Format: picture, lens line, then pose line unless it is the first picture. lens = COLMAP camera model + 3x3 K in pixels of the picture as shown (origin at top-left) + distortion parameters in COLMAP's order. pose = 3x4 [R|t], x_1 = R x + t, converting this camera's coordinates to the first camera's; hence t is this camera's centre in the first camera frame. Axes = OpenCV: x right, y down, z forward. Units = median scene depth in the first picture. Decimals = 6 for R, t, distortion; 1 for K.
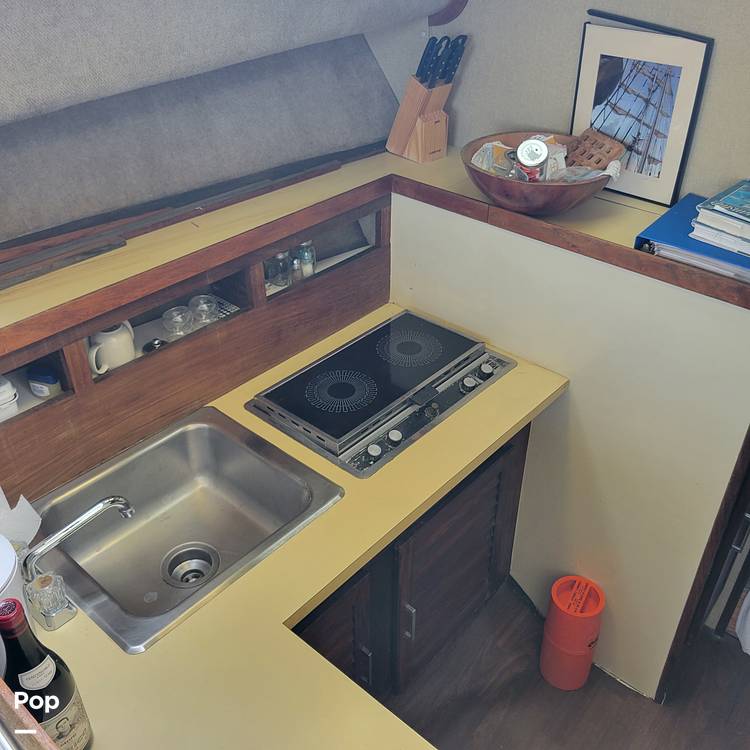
lens RADIAL K [[762.3, 0, 375.0], [0, 762.3, 375.0], [0, 0, 1]] dist [0.003021, -0.004037]
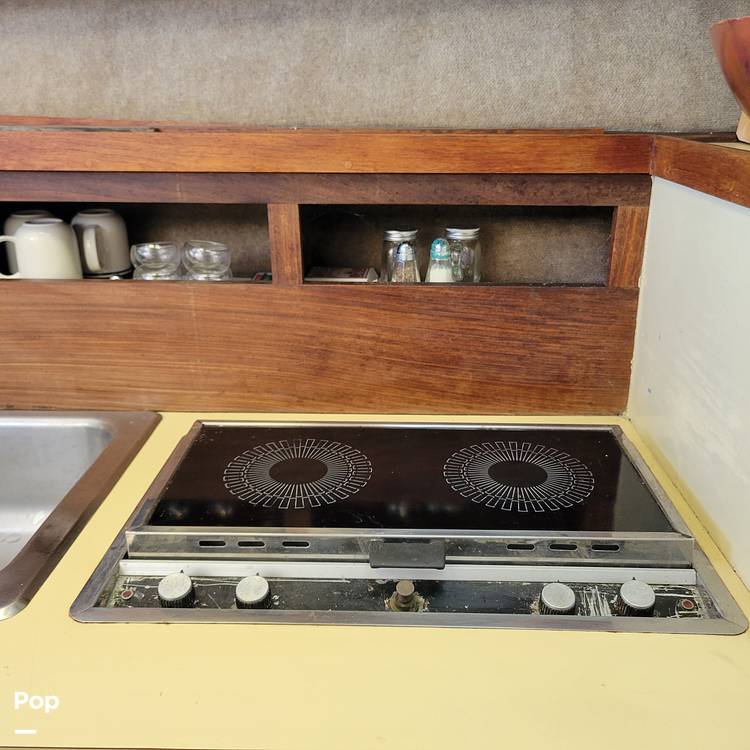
lens RADIAL K [[725.6, 0, 375.0], [0, 725.6, 375.0], [0, 0, 1]] dist [0.000347, 0.007503]
pose [[0.644464, 0.274728, -0.713576, 0.284487], [-0.431754, 0.900963, -0.043065, -0.033811], [0.631074, 0.335843, 0.699253, 0.646617]]
